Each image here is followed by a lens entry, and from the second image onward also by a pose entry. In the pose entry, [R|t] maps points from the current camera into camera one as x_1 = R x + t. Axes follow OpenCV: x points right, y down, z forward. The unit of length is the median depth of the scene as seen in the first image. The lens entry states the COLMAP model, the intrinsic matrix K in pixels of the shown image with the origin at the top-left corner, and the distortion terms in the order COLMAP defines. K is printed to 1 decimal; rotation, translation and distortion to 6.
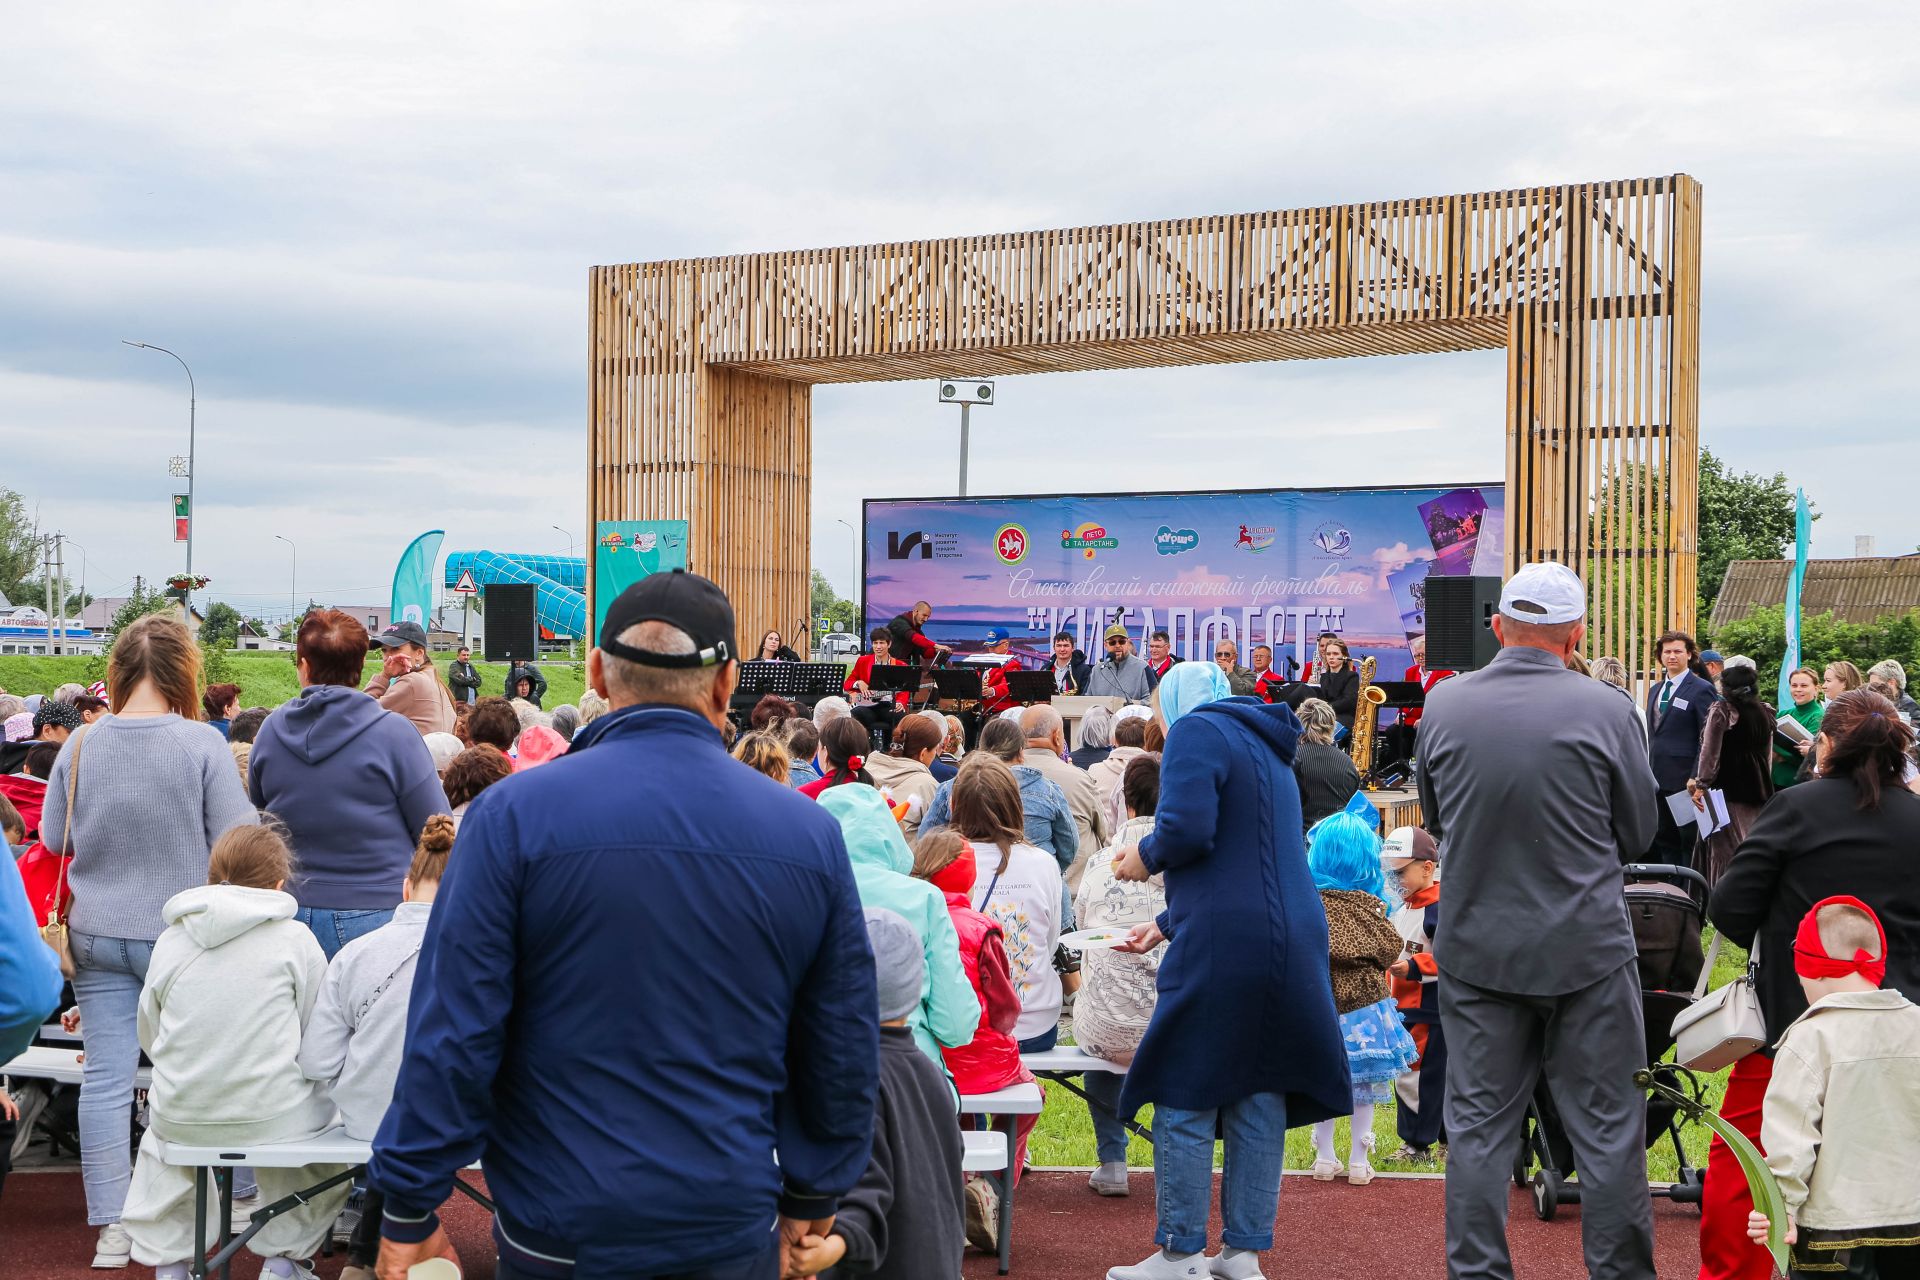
lens RADIAL K [[2220.6, 0, 960.0], [0, 2220.6, 640.0], [0, 0, 1]] dist [0.019141, 0.154929]
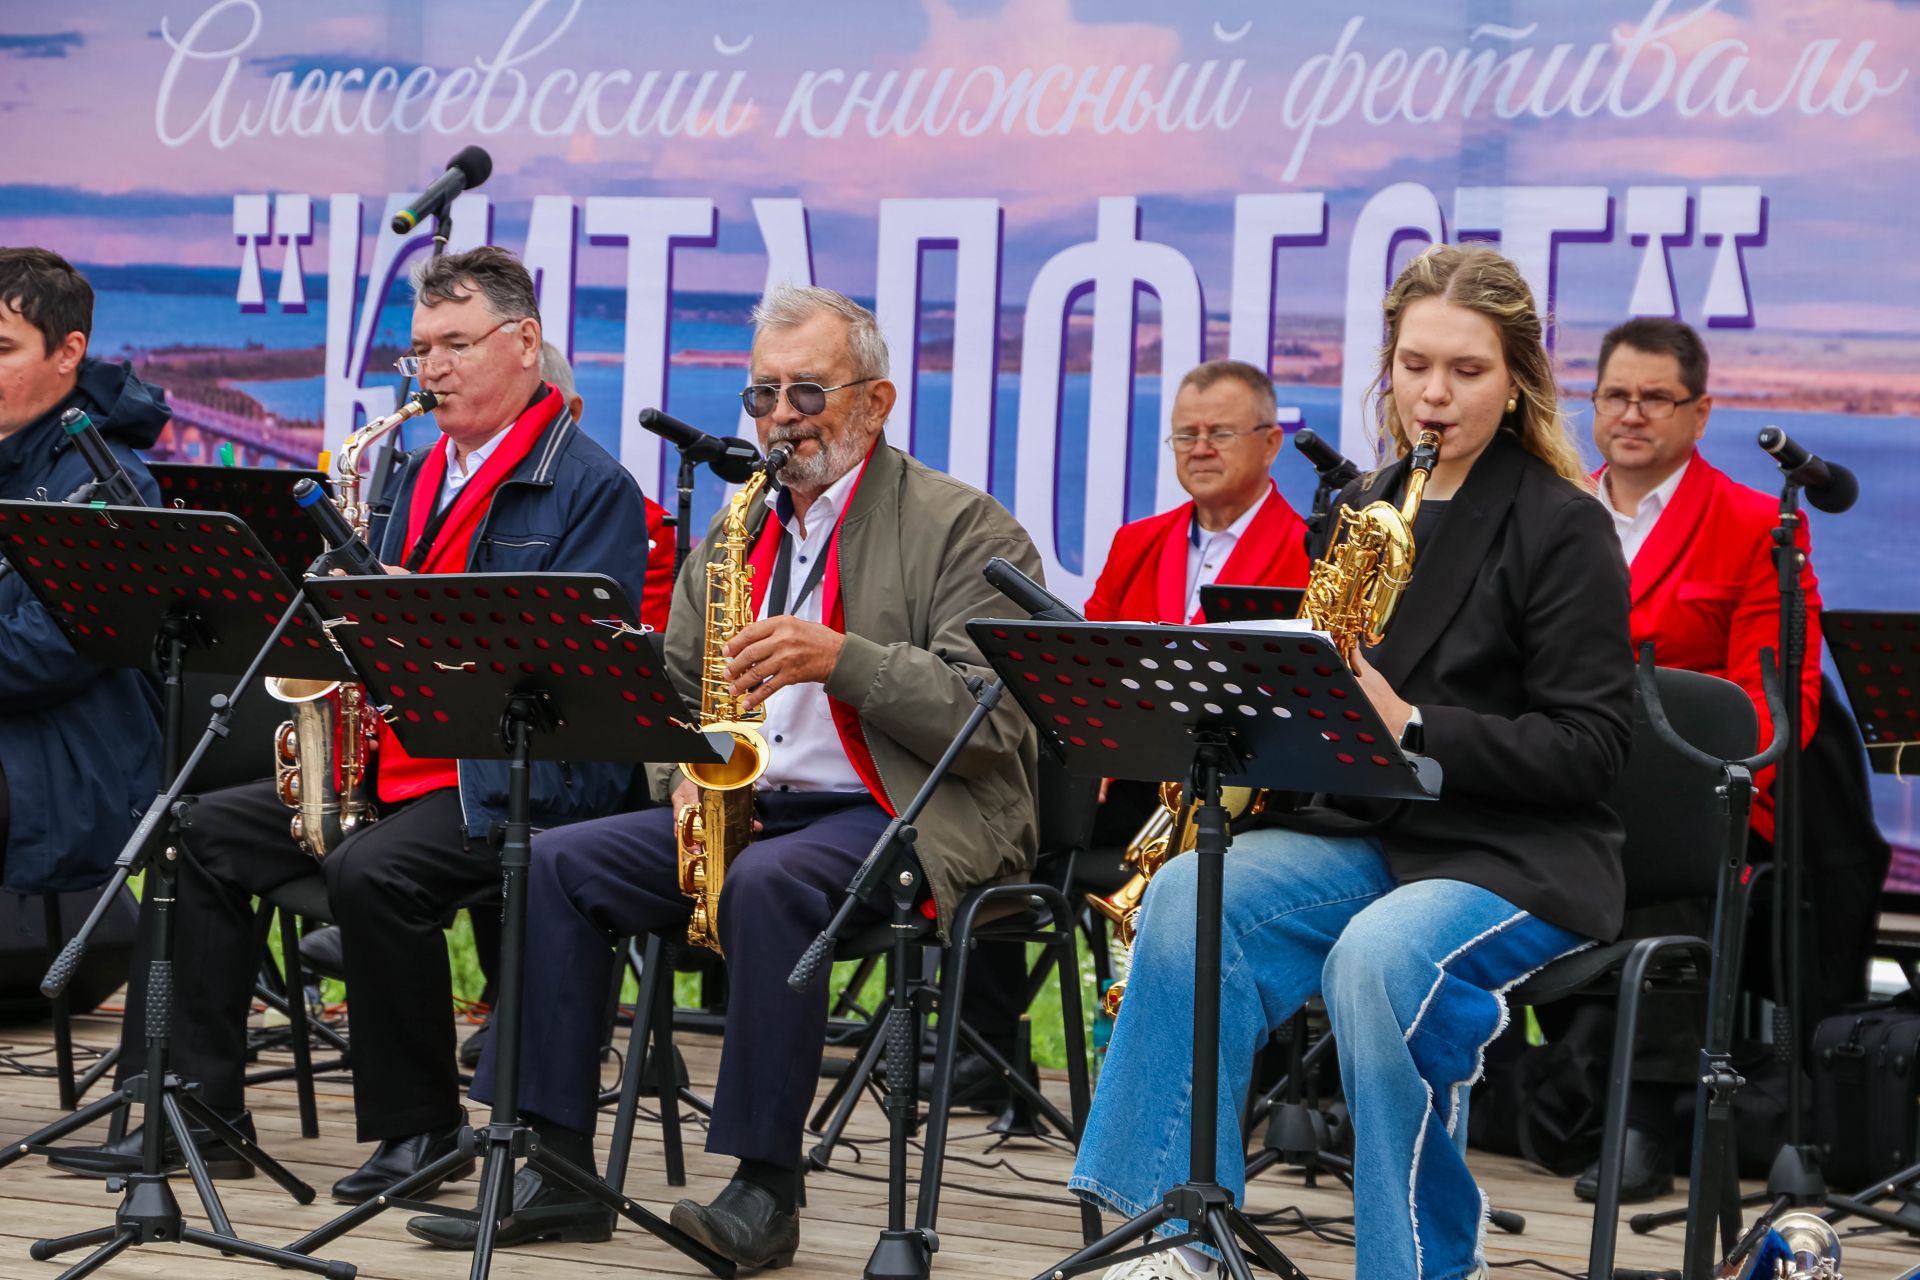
lens RADIAL K [[5186.6, 0, 960.0], [0, 5186.6, 640.0], [0, 0, 1]] dist [0.546232, 0.046557]
pose [[0.997933, 0.023201, -0.059924, 0.129570], [-0.021221, 0.999214, 0.033470, 0.008297], [0.060653, -0.032129, 0.997642, 0.551973]]
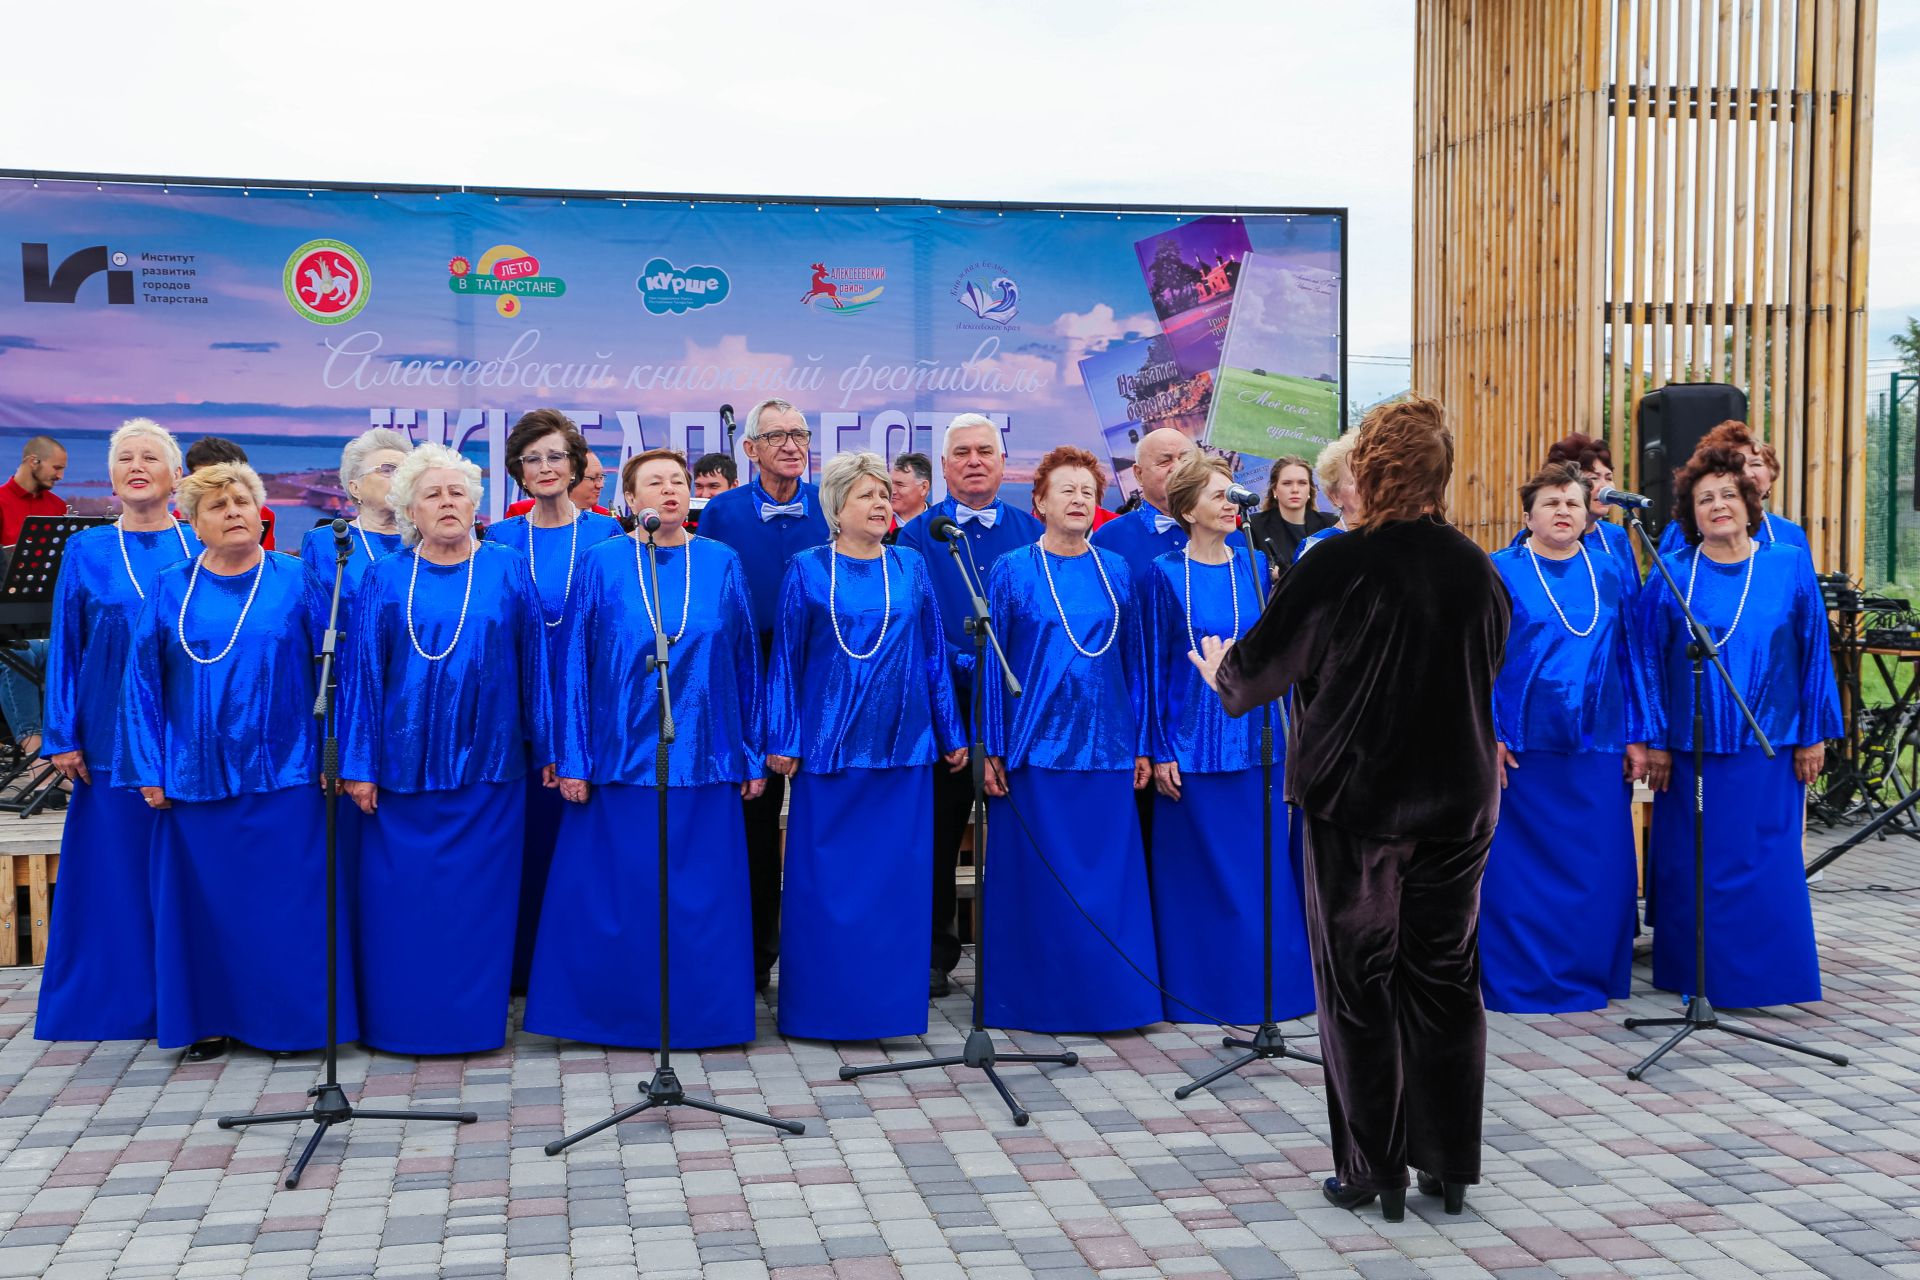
lens RADIAL K [[2220.6, 0, 960.0], [0, 2220.6, 640.0], [0, 0, 1]] dist [0.019141, 0.154929]
pose [[0.780186, -0.045661, 0.623879, -0.191448], [0.004658, 0.997729, 0.067198, 0.004677], [-0.625530, -0.049521, 0.778627, 0.537112]]
